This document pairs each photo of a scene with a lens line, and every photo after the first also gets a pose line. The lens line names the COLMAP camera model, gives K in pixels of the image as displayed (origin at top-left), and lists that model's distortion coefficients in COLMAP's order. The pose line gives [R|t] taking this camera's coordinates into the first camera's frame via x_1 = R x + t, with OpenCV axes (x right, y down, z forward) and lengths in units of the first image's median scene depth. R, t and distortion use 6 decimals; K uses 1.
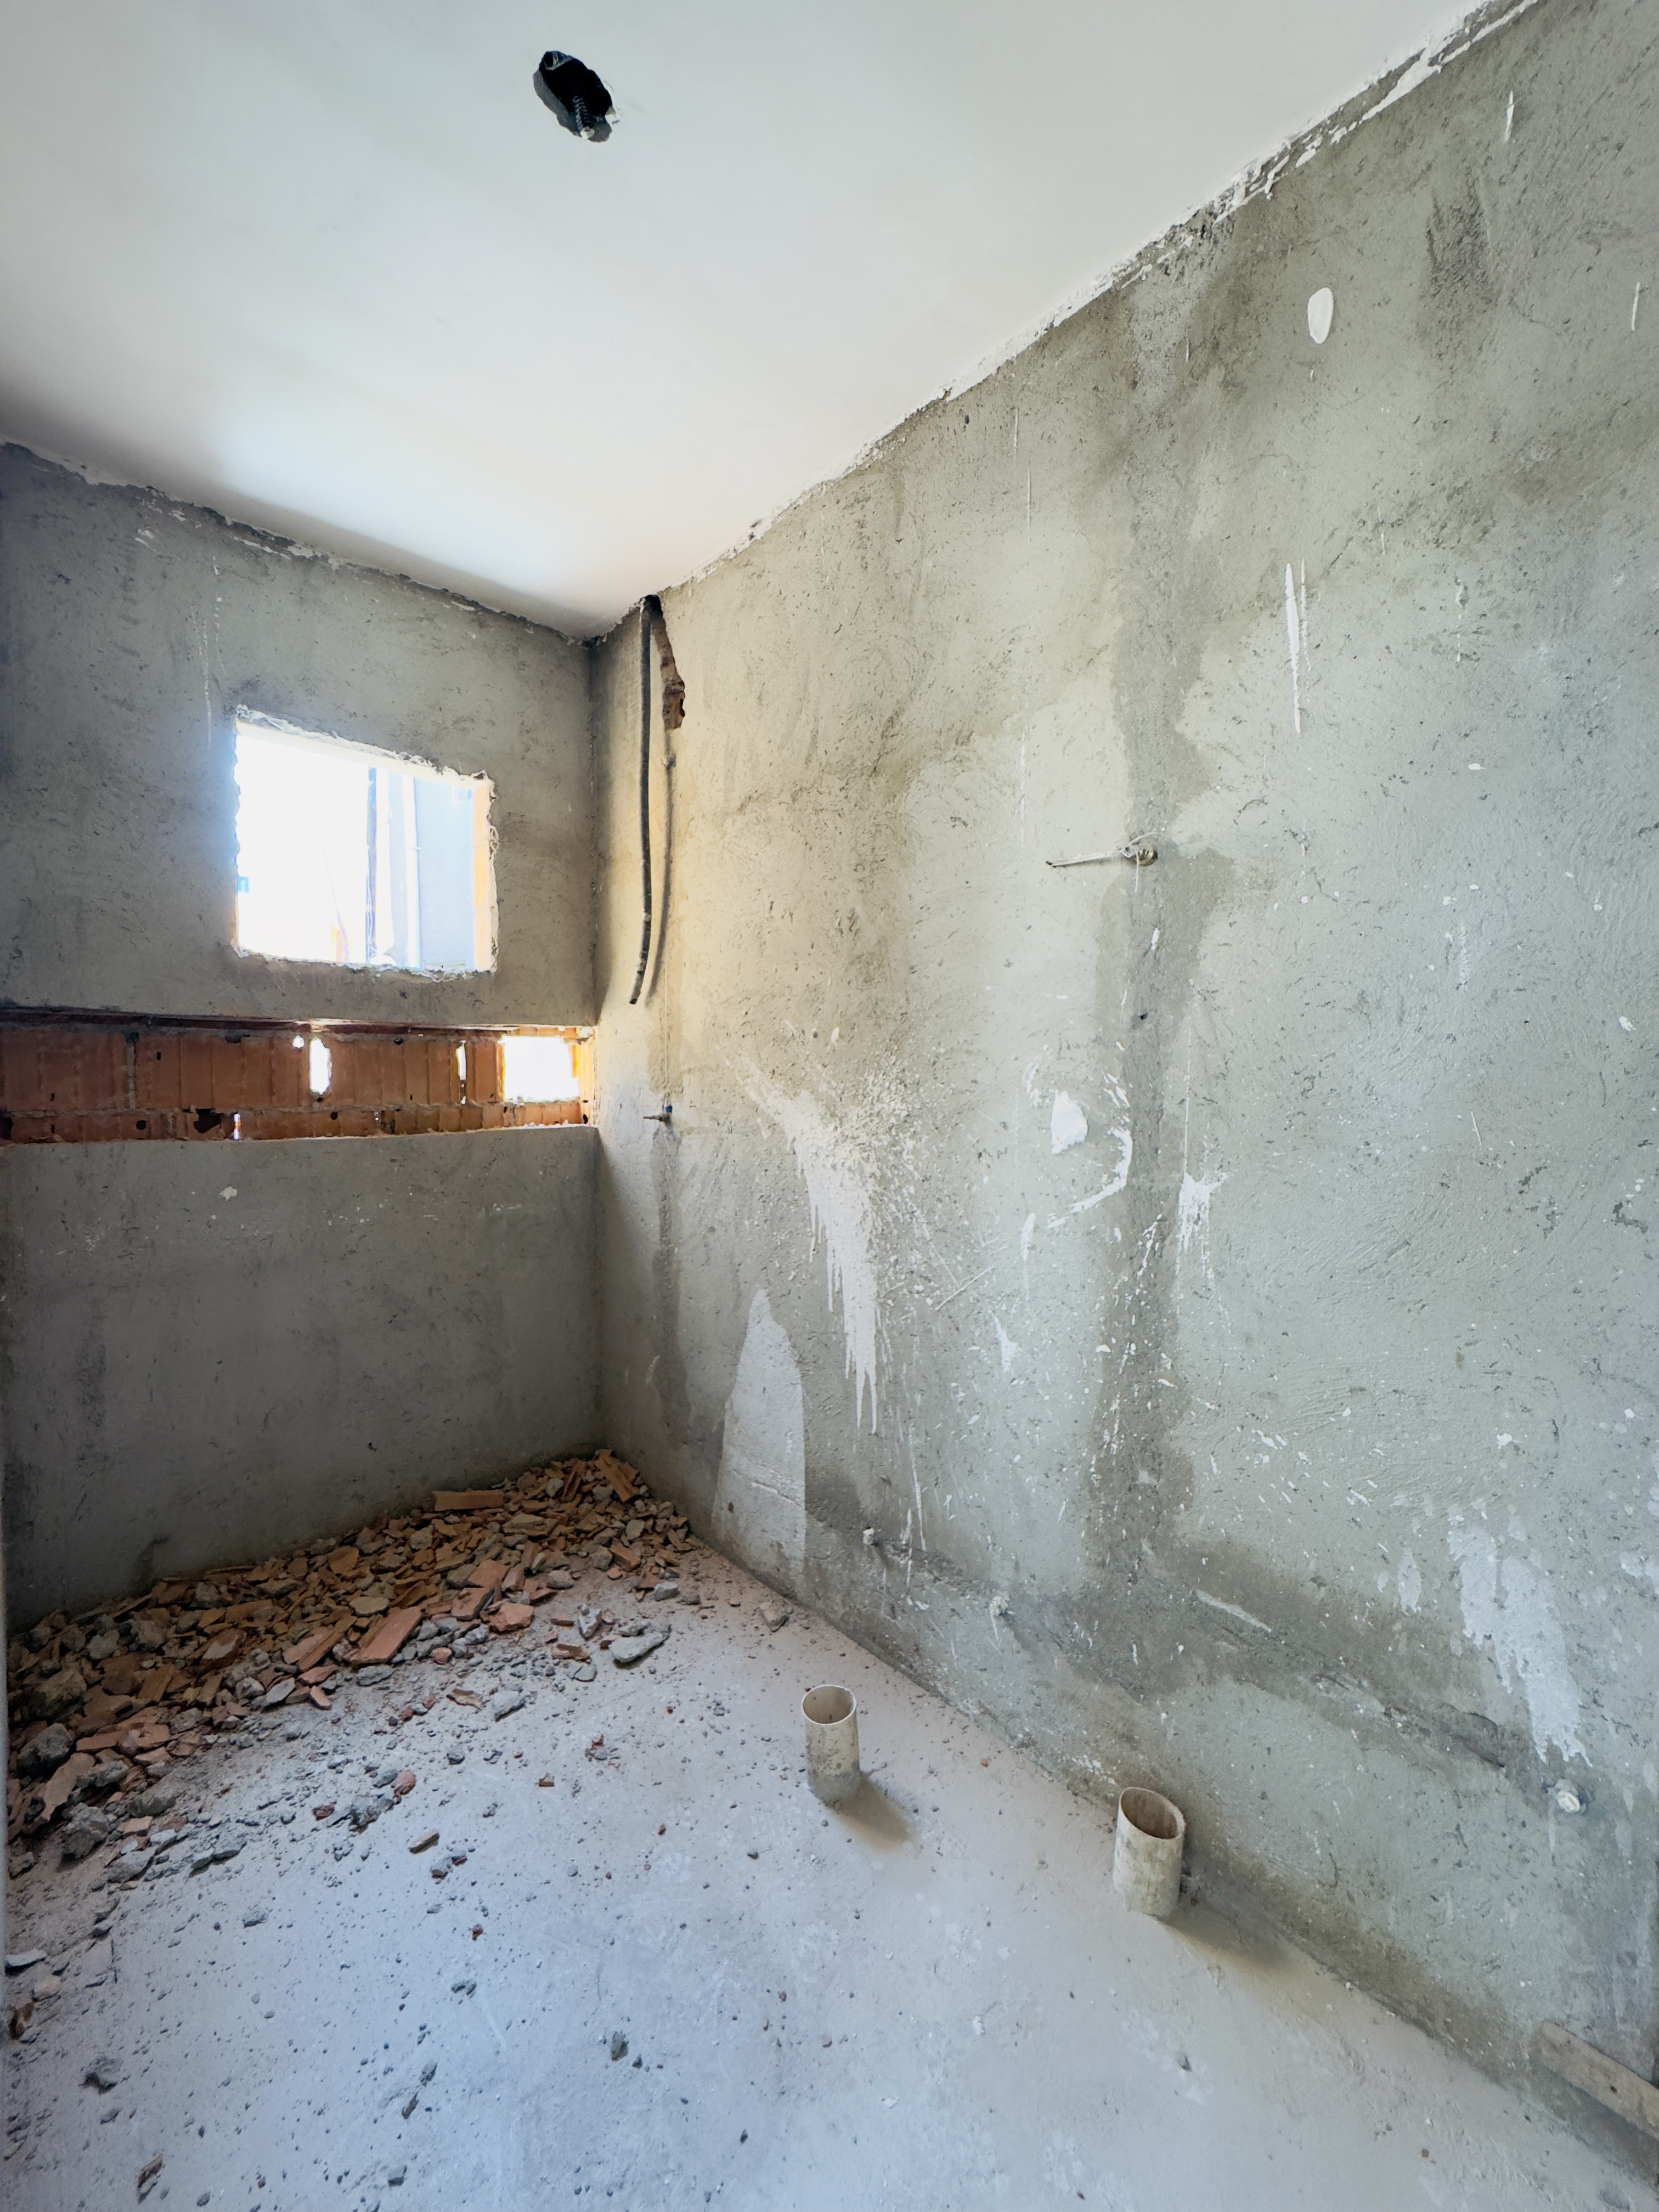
lens RADIAL K [[881.7, 0, 830.0], [0, 881.7, 1110.9], [0, 0, 1]] dist [-0.002713, 0.000468]
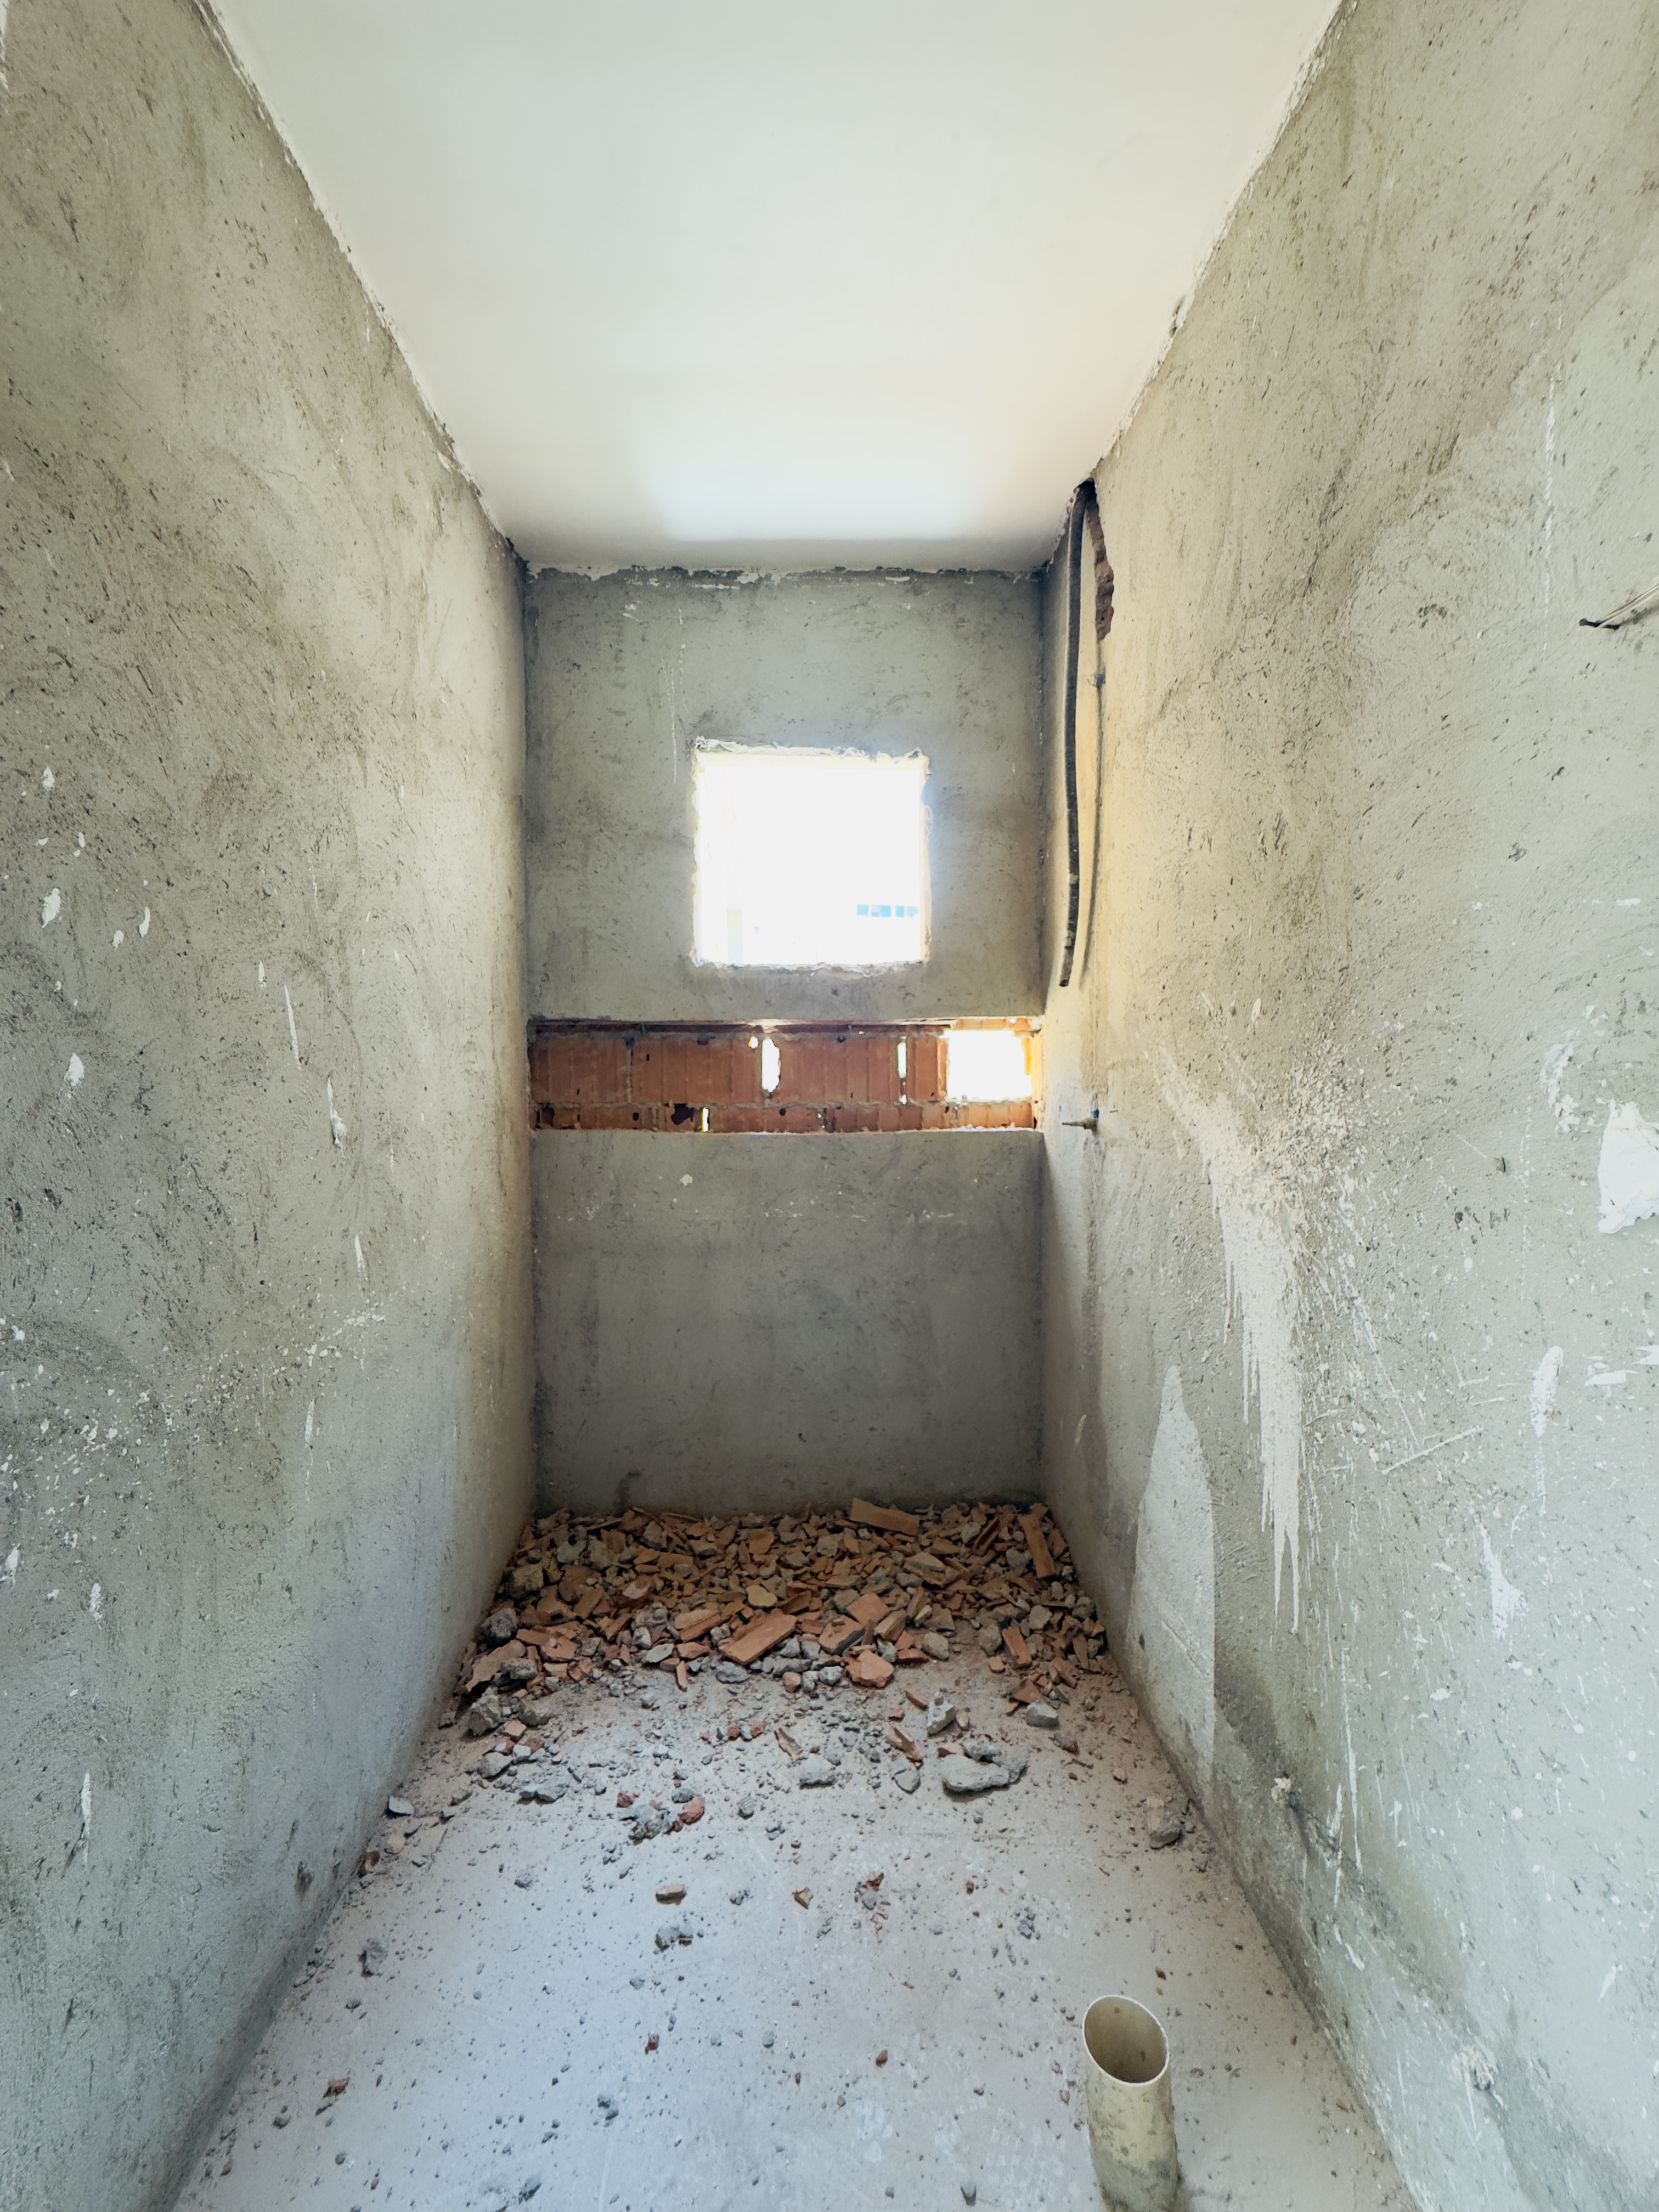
lens RADIAL K [[881.7, 0, 833.4], [0, 881.7, 1108.1], [0, 0, 1]] dist [-0.002713, 0.000468]
pose [[0.766118, 0.021281, -0.642348, 0.187621], [-0.020956, 0.999747, 0.008128, -0.011121], [0.642359, 0.007234, 0.766370, 0.286052]]
